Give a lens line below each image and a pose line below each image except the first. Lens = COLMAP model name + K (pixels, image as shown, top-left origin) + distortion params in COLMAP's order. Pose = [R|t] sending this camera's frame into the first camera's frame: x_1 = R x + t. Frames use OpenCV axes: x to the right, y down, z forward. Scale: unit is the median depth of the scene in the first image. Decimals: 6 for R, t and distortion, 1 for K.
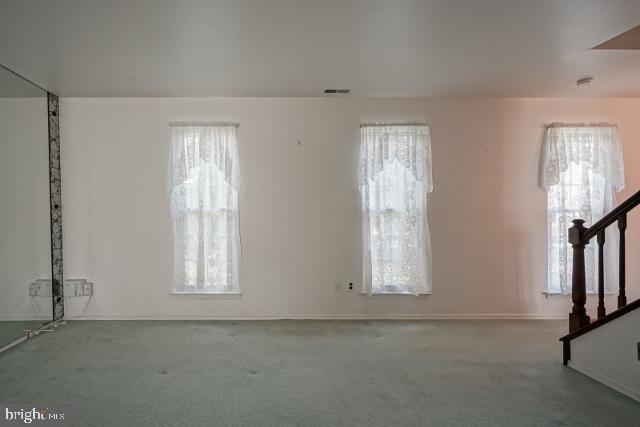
lens RADIAL K [[300.2, 0, 320.3], [0, 300.2, 212.9], [0, 0, 1]] dist [0.000701, -0.000653]
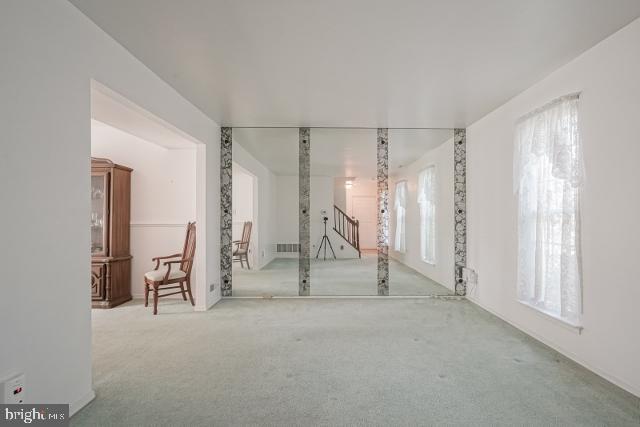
lens RADIAL K [[300.2, 0, 321.0], [0, 300.2, 215.9], [0, 0, 1]] dist [0.000701, -0.000653]
pose [[-0.008441, -0.005935, -0.999947, 0.466289], [-0.004638, 0.999972, -0.005896, 0.009922], [0.999954, 0.004588, -0.008468, 0.386470]]
